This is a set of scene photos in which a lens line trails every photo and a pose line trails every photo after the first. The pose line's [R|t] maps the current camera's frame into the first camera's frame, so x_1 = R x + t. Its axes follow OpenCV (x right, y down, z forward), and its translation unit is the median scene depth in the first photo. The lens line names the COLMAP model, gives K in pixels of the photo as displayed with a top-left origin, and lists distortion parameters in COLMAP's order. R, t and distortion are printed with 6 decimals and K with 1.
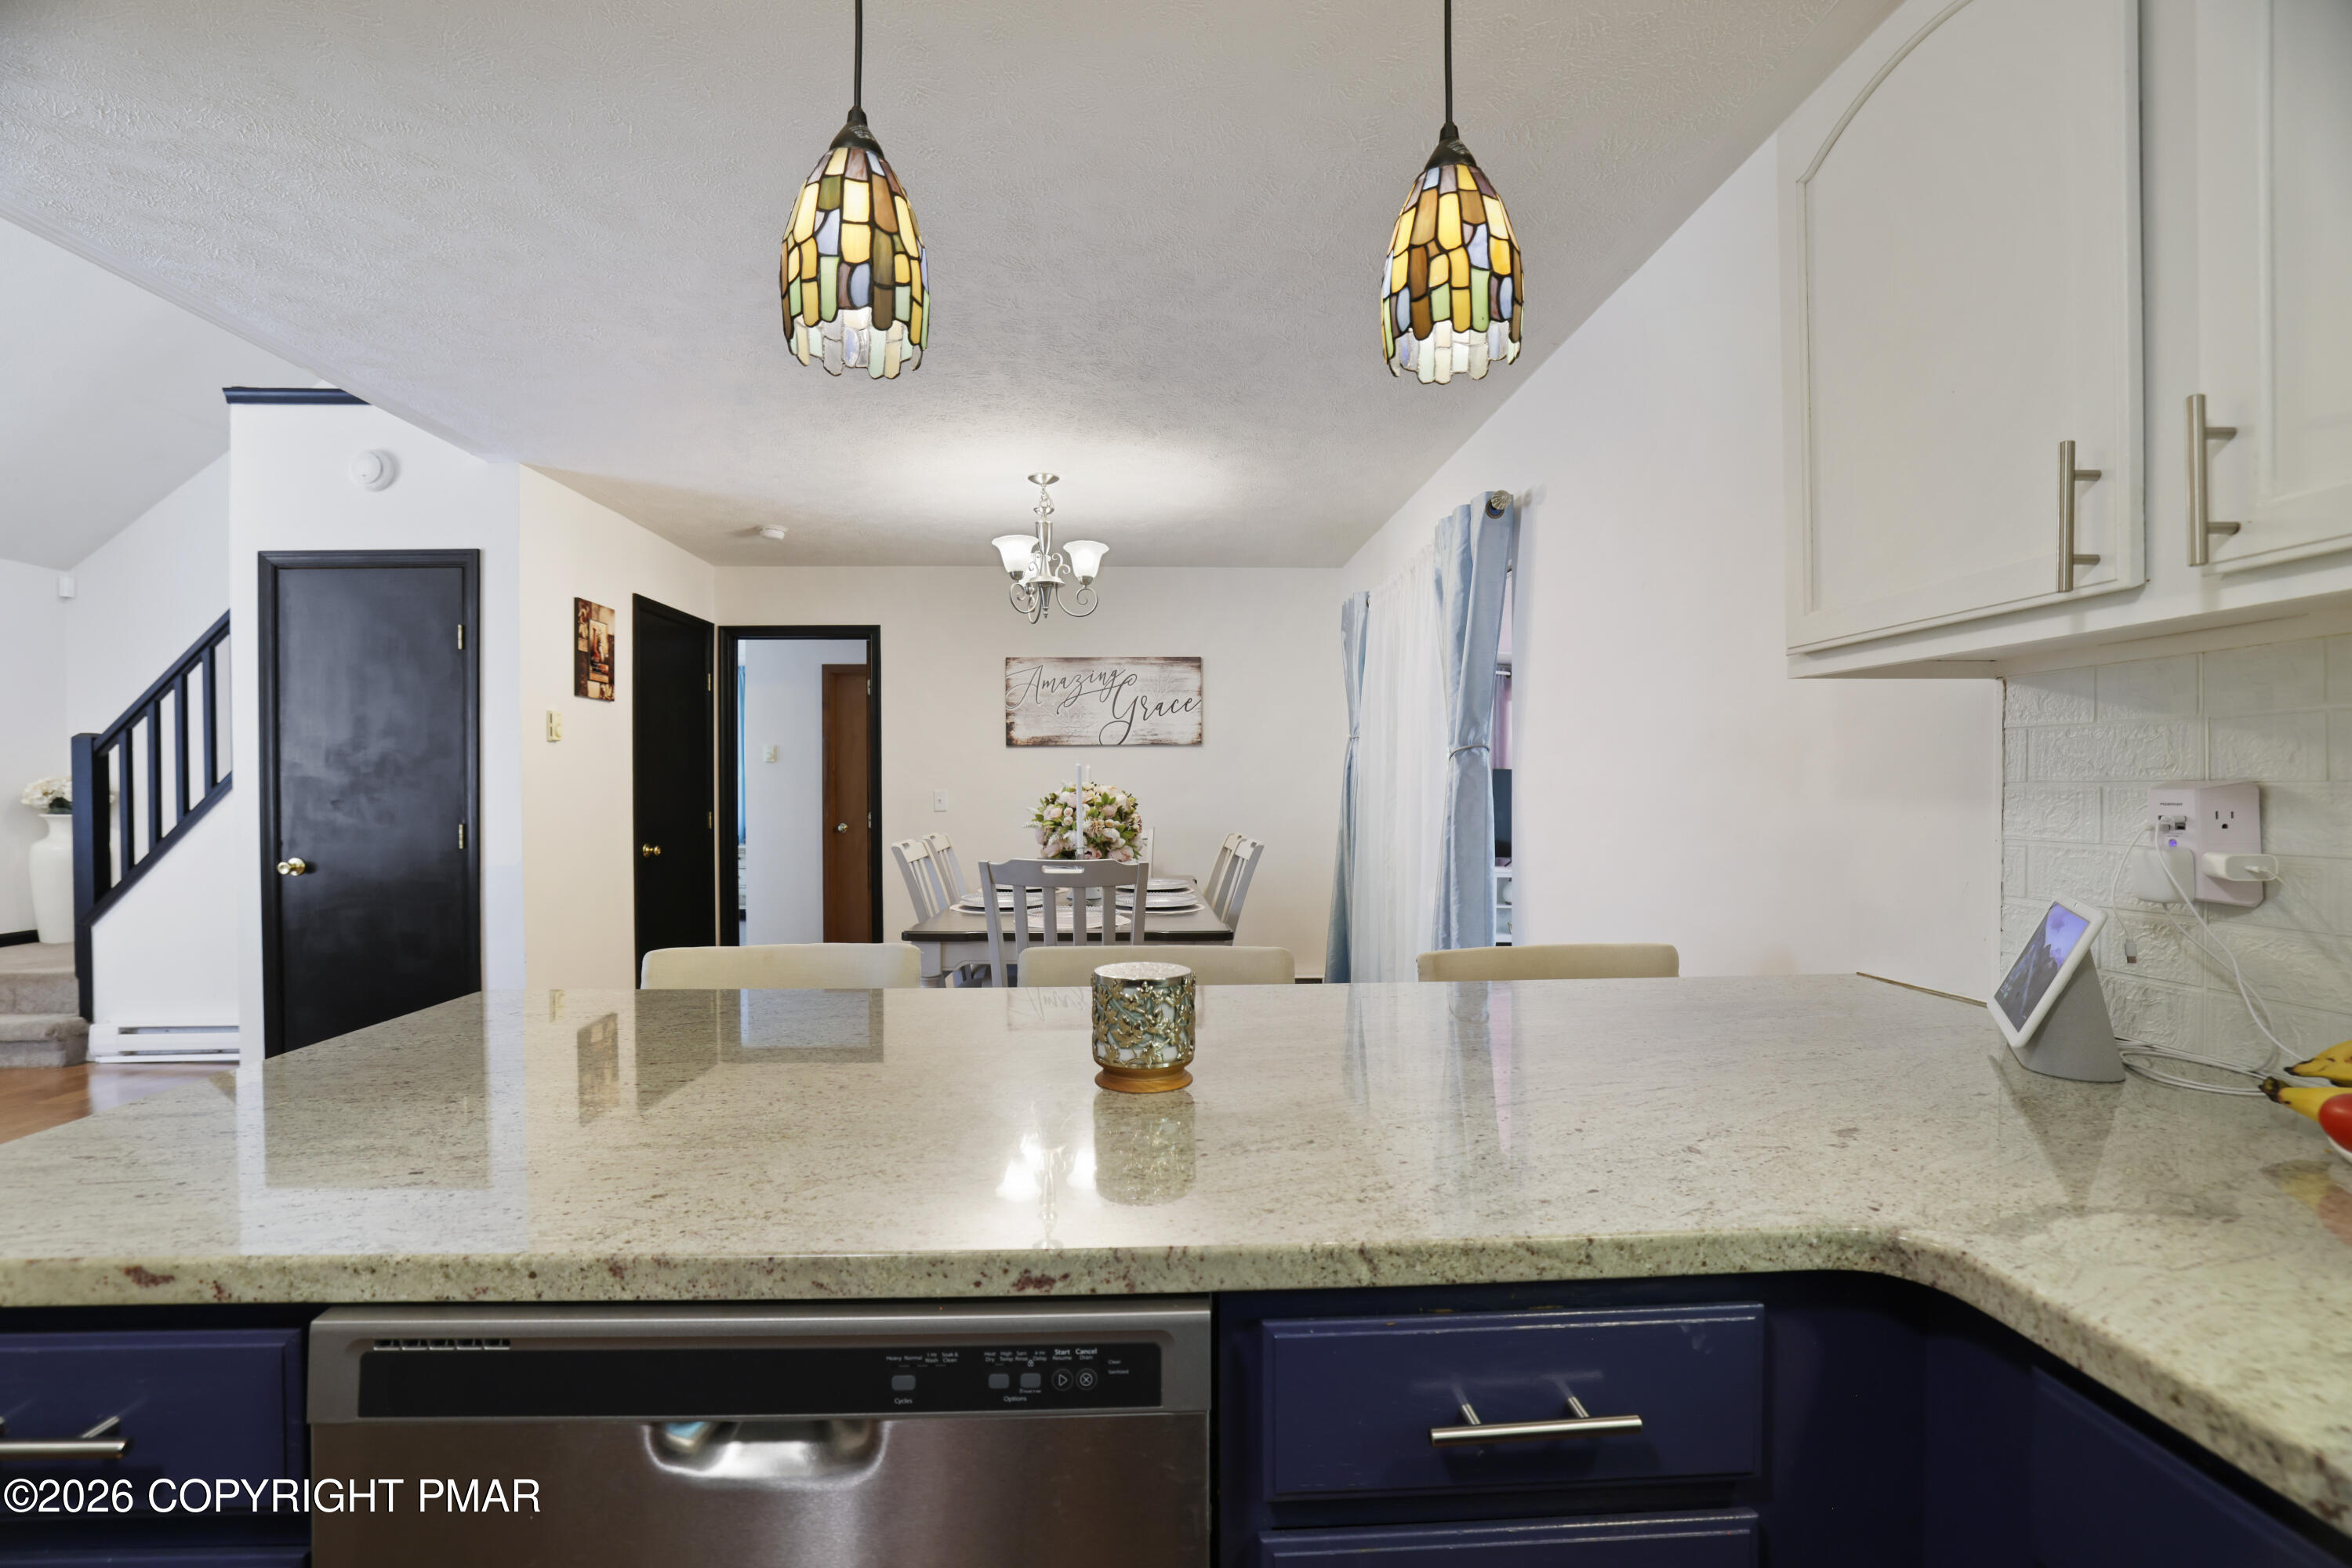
lens RADIAL K [[1012.8, 0, 1144.5], [0, 1012.8, 797.6], [0, 0, 1]] dist [-0.034035, 0.008851]
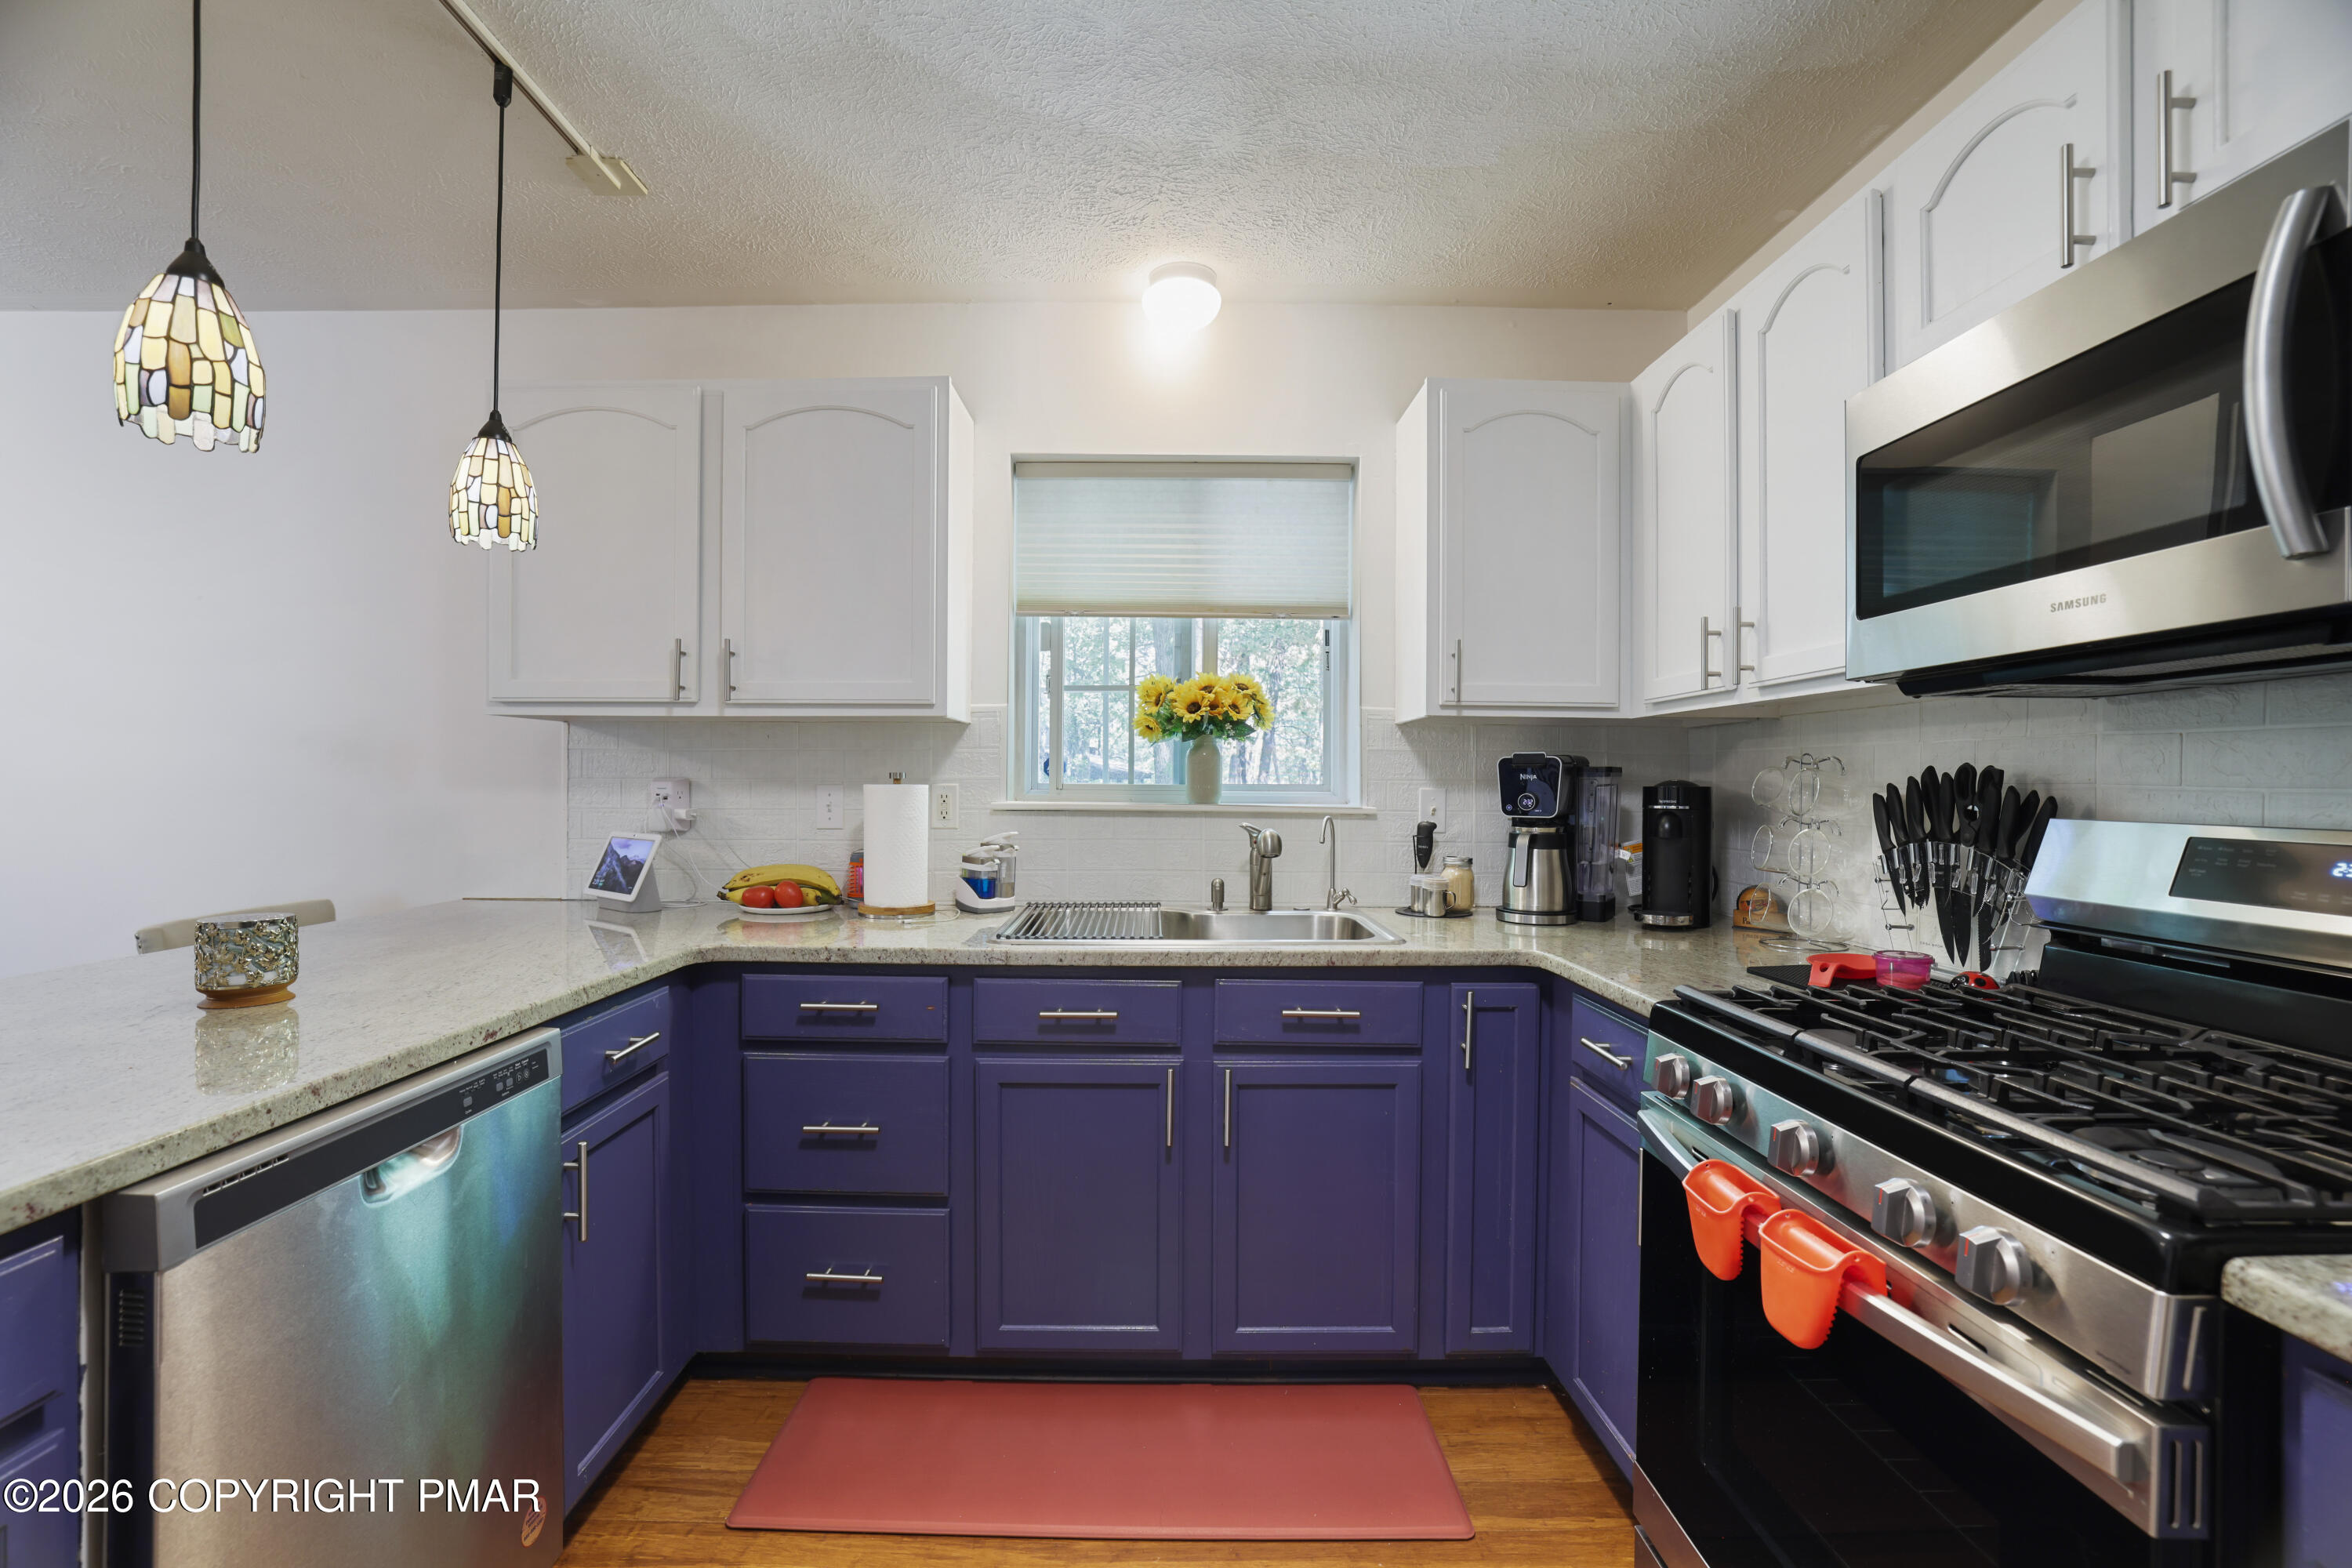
lens RADIAL K [[1012.8, 0, 1168.4], [0, 1012.8, 787.7], [0, 0, 1]] dist [-0.034035, 0.008851]
pose [[0.023466, -0.002179, 0.999722, -1.703021], [0.006558, 0.999976, 0.002026, 0.010176], [-0.999703, 0.006509, 0.023480, -0.296140]]
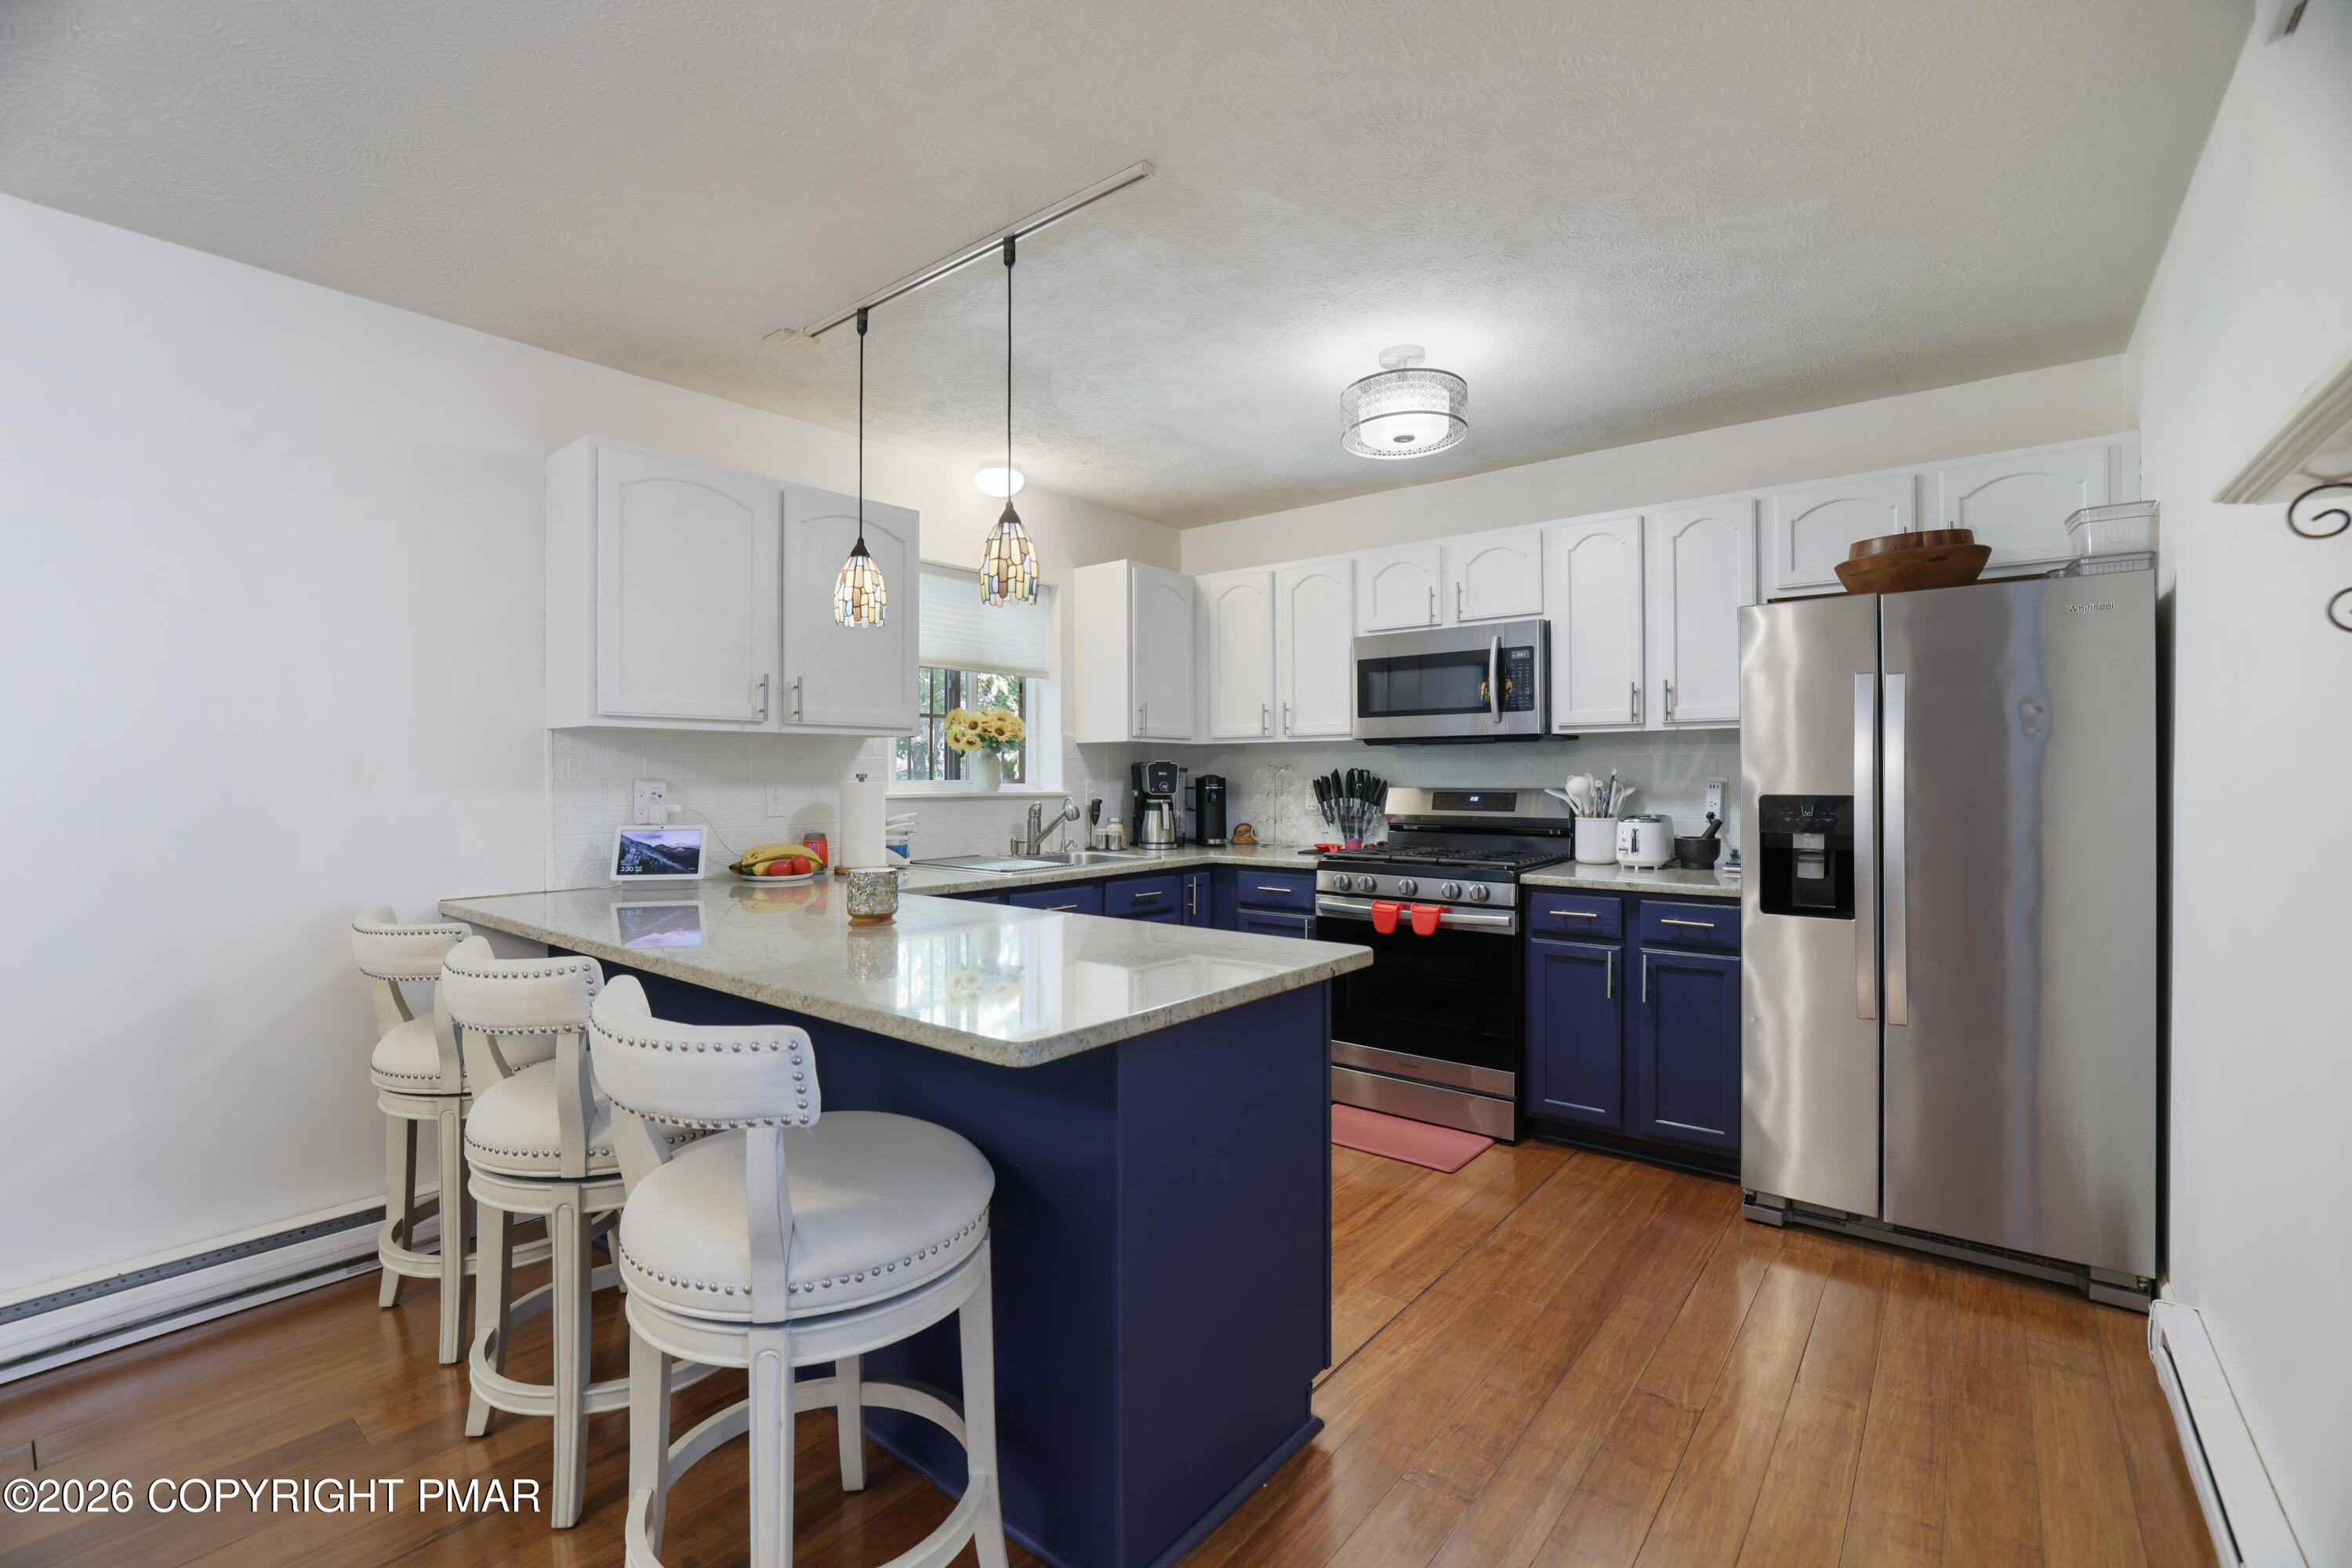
lens RADIAL K [[1012.8, 0, 1157.2], [0, 1012.8, 774.6], [0, 0, 1]] dist [-0.034035, 0.008851]
pose [[-0.747333, 0.006675, 0.664417, -2.495087], [0.014028, 0.999885, 0.005733, -0.034696], [-0.664302, 0.013605, -0.747340, 2.966241]]
